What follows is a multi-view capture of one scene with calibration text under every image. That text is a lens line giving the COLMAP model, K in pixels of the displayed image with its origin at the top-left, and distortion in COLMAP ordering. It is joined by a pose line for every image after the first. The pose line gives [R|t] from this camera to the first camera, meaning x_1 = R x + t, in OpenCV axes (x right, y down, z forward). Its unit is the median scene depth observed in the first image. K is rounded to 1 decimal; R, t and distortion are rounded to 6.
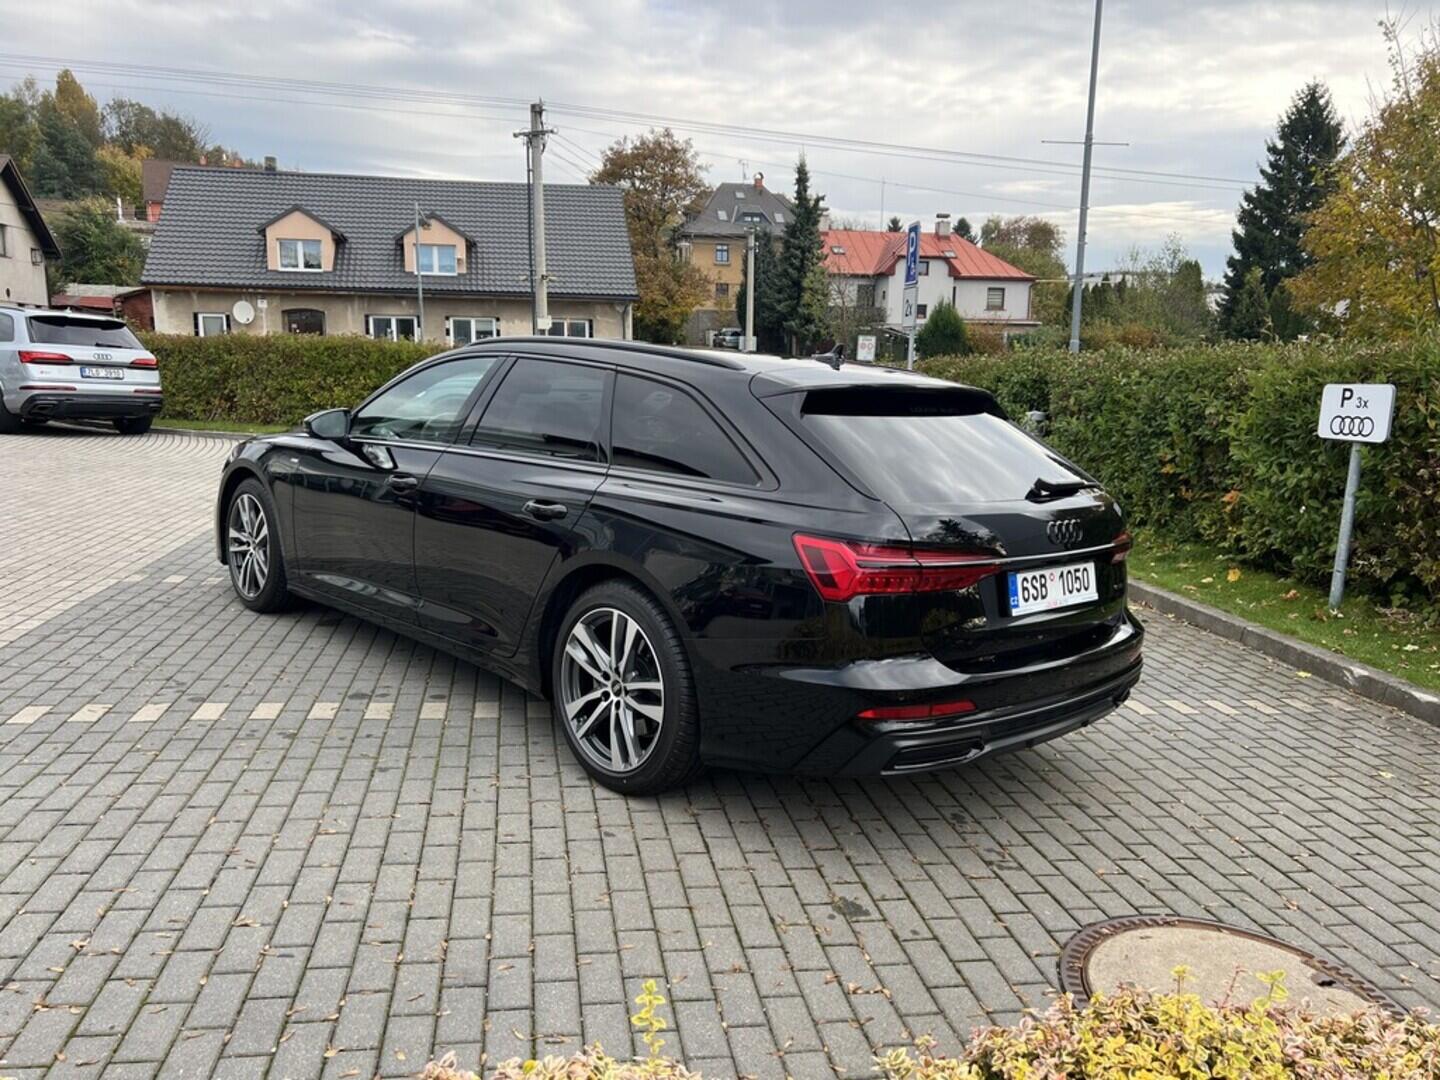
lens RADIAL K [[1083.8, 0, 727.2], [0, 1083.8, 534.8], [0, 0, 1]] dist [0.060241, -0.068628]
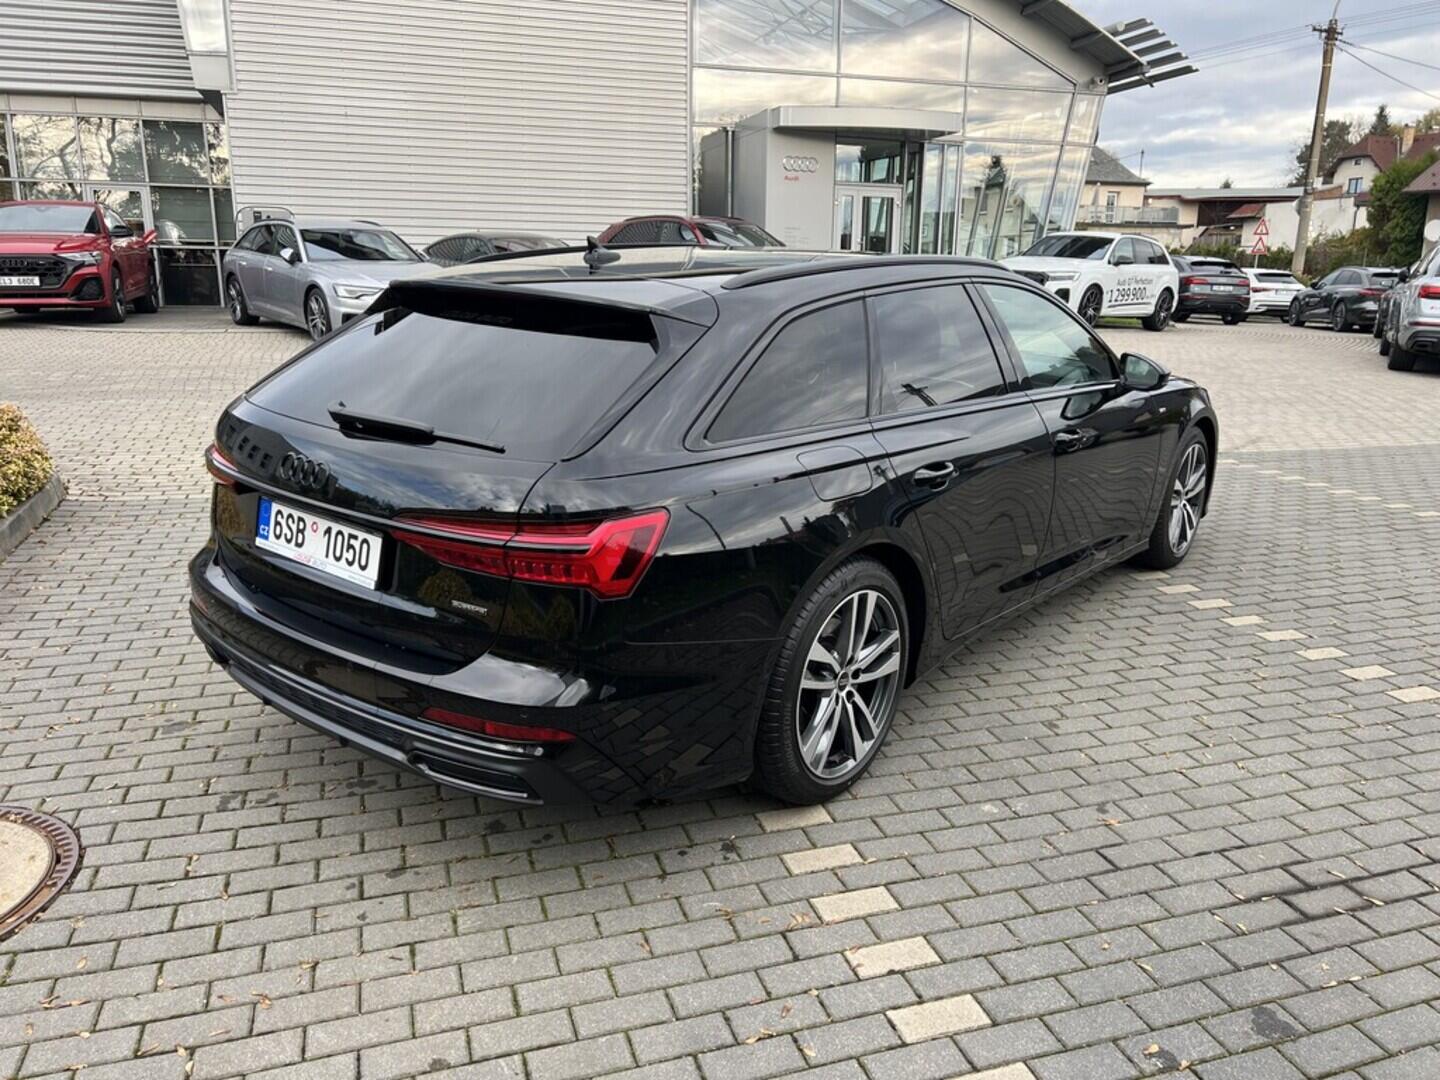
lens RADIAL K [[1083.8, 0, 727.2], [0, 1083.8, 534.8], [0, 0, 1]] dist [0.060241, -0.068628]
pose [[0.120911, 0.214677, -0.969172, 0.127324], [-0.168651, 0.966583, 0.193063, -0.018288], [0.978232, 0.140109, 0.153076, 0.135935]]
